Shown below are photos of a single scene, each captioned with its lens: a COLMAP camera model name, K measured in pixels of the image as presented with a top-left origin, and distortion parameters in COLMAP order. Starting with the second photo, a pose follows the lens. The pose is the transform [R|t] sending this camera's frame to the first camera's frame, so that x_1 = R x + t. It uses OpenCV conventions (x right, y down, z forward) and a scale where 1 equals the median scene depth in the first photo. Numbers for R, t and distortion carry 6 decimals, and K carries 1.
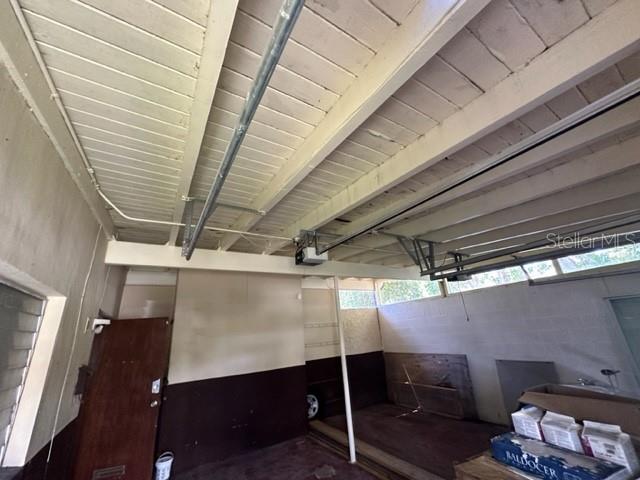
lens RADIAL K [[257.2, 0, 321.6], [0, 257.2, 239.3], [0, 0, 1]] dist [-0.004250, 0.000962]
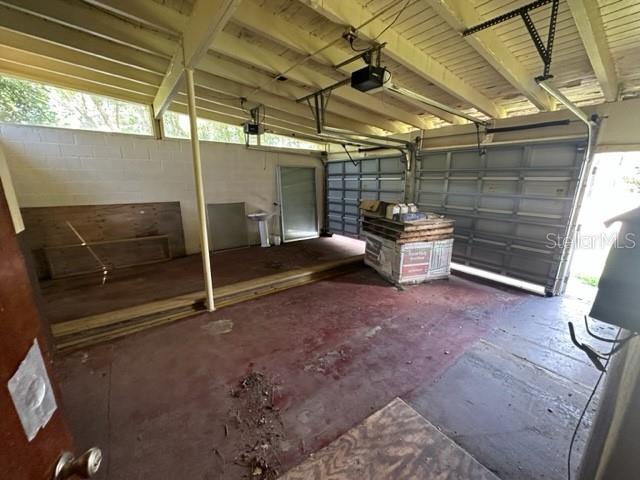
lens RADIAL K [[257.2, 0, 320.5], [0, 257.2, 242.7], [0, 0, 1]] dist [-0.004250, 0.000962]
pose [[-0.088030, -0.181748, 0.979397, -0.507377], [-0.347990, 0.926876, 0.140723, 0.263064], [-0.933356, -0.328432, -0.144840, 0.574344]]
